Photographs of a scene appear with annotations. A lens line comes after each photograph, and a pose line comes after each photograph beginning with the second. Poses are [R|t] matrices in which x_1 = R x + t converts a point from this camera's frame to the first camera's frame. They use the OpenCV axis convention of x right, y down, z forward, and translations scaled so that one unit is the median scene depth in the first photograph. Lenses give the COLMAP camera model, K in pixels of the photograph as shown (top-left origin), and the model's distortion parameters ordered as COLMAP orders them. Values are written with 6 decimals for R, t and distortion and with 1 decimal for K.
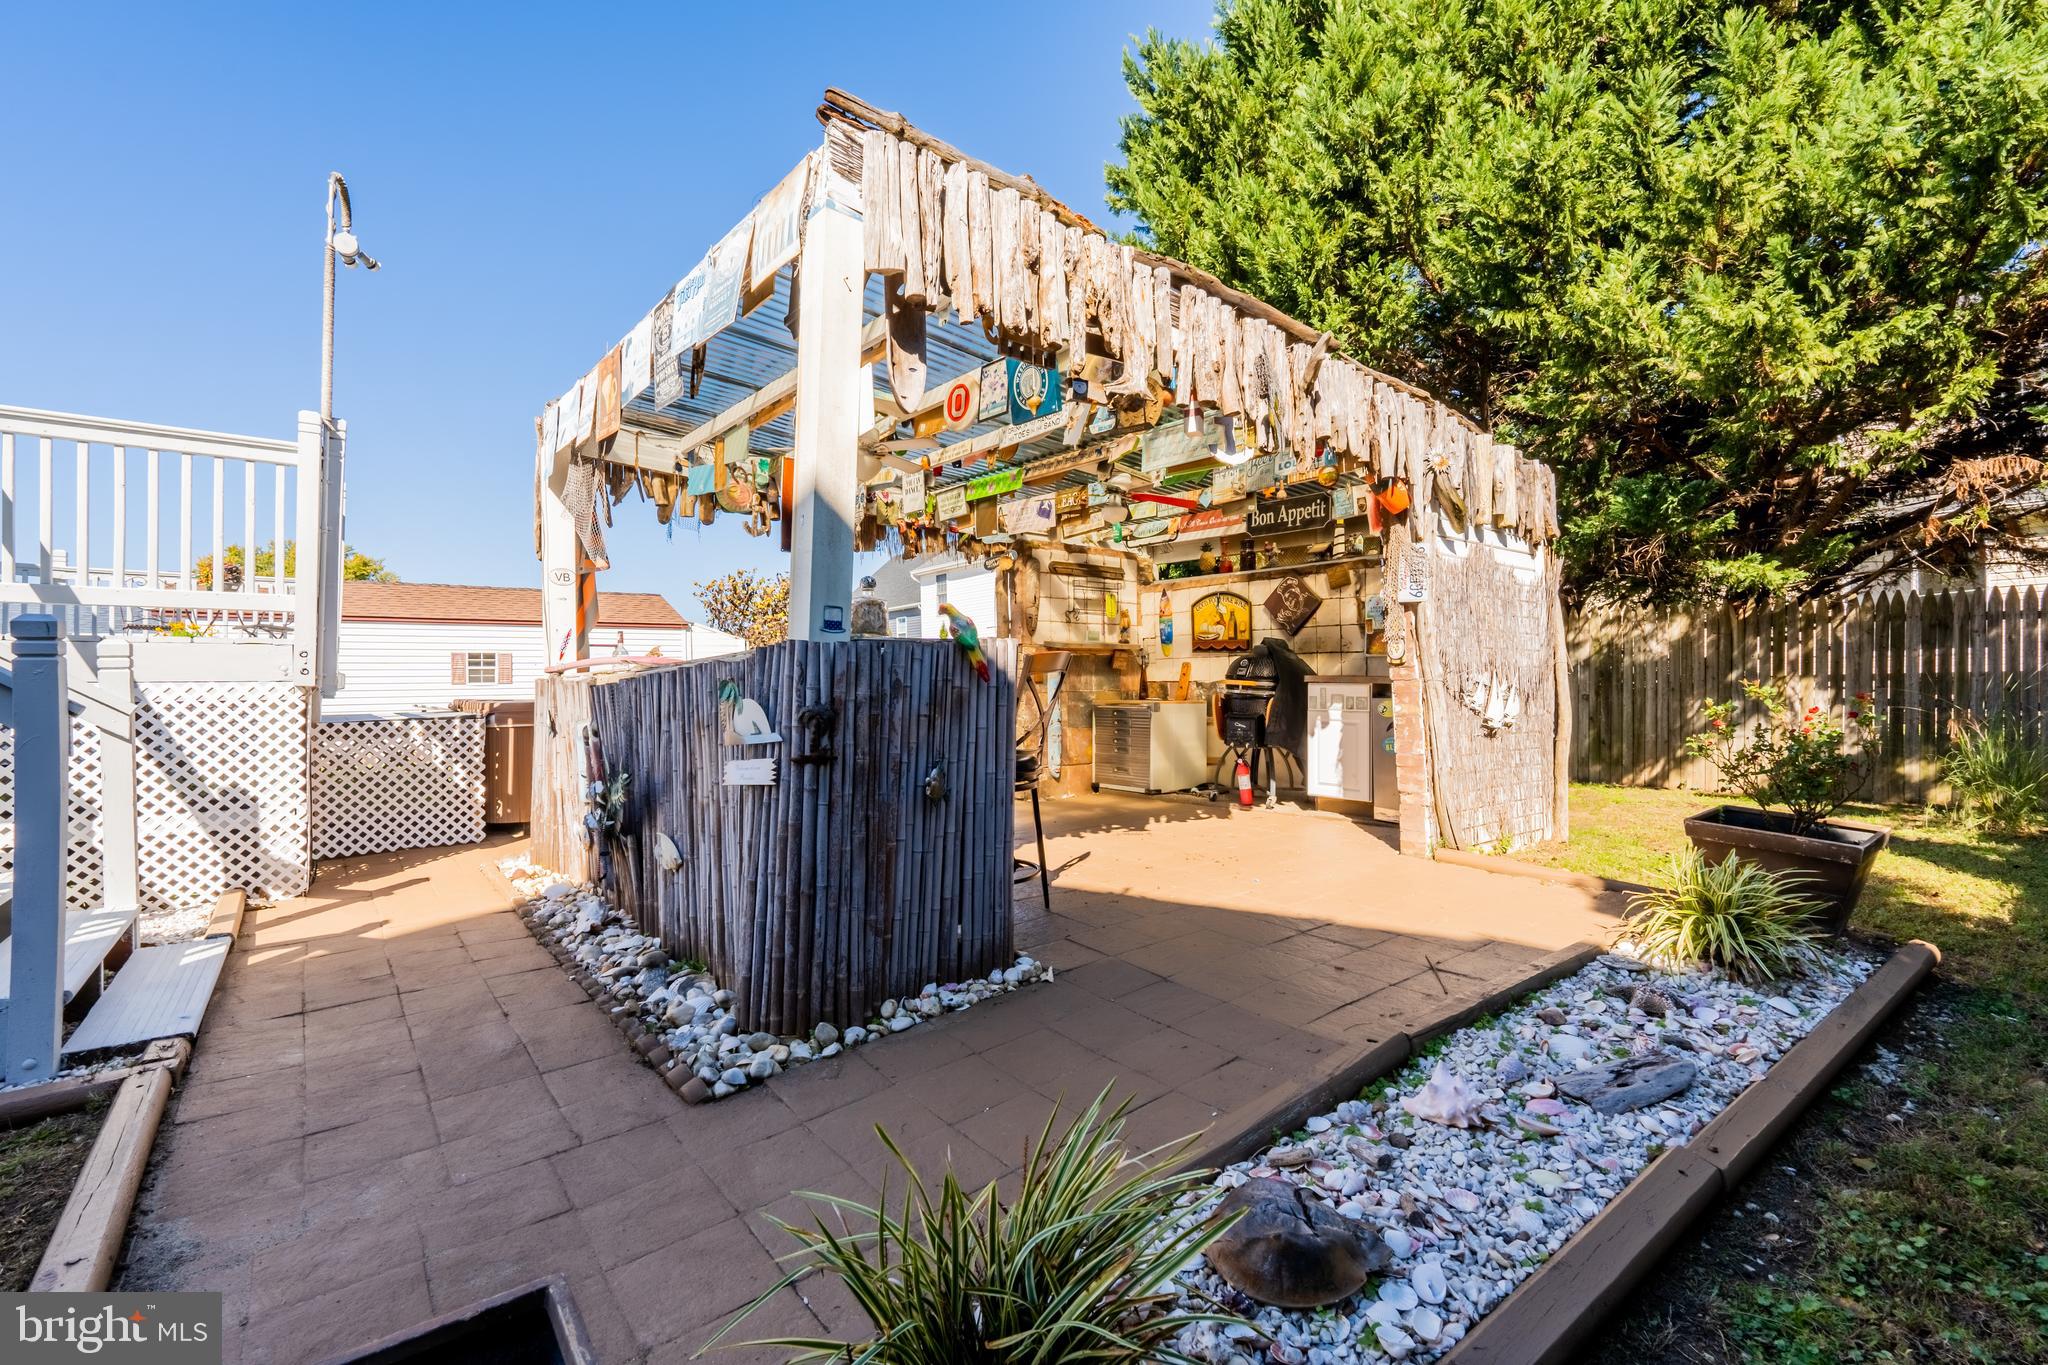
lens RADIAL K [[911.4, 0, 1022.5], [0, 911.4, 688.2], [0, 0, 1]] dist [-0.002656, -0.000459]
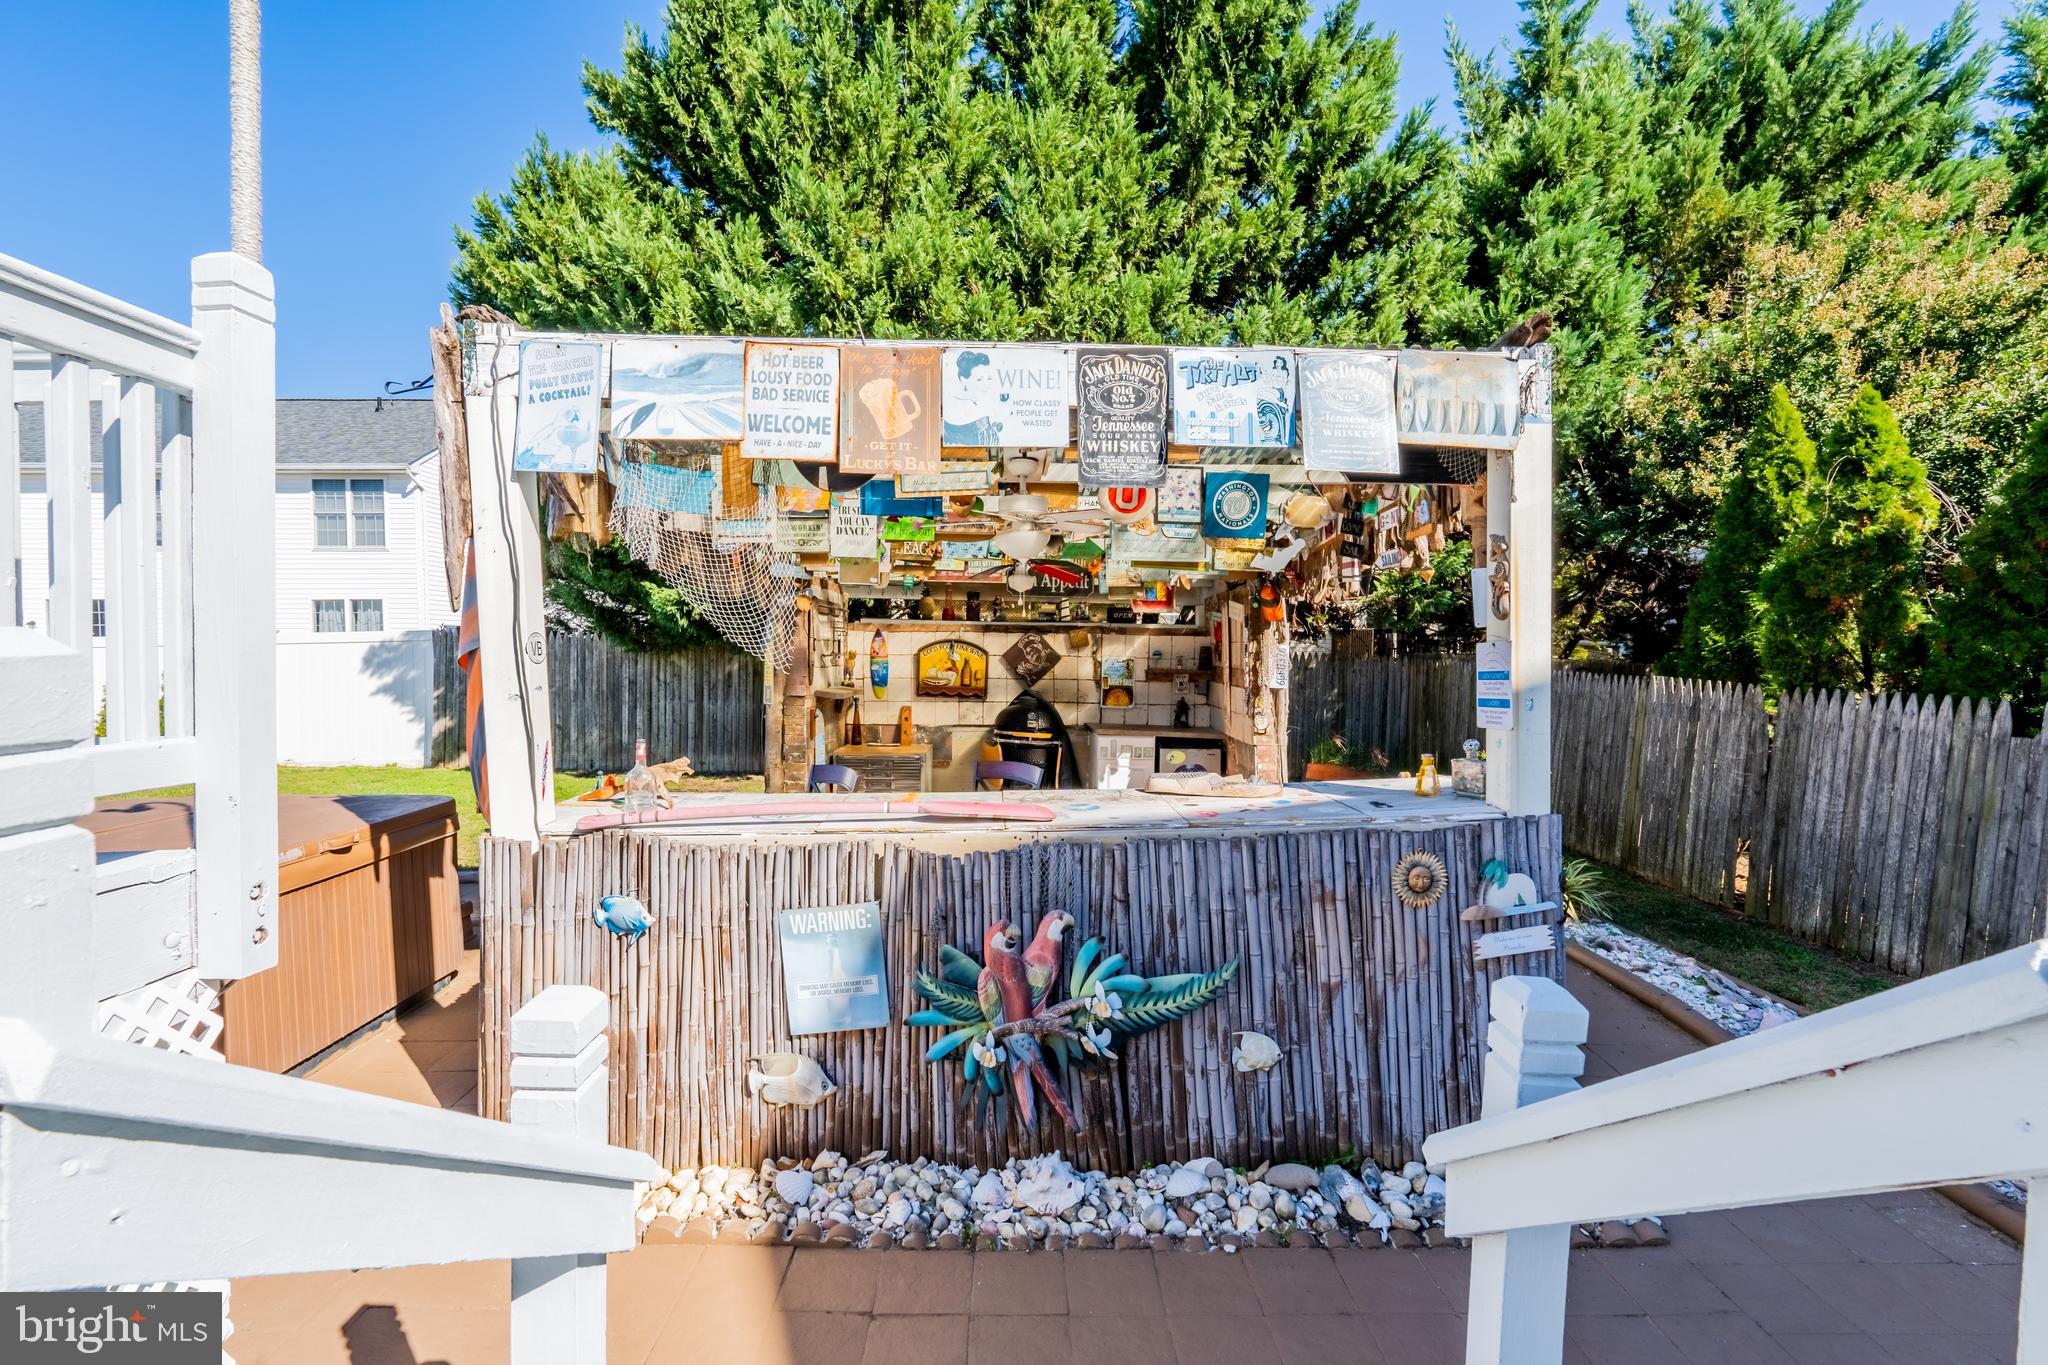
lens RADIAL K [[911.4, 0, 1022.5], [0, 911.4, 673.1], [0, 0, 1]] dist [-0.002656, -0.000459]
pose [[0.607908, -0.007871, 0.793969, -0.600290], [-0.011972, 0.999746, 0.019078, -0.095804], [-0.793918, -0.021104, 0.607659, 0.335298]]
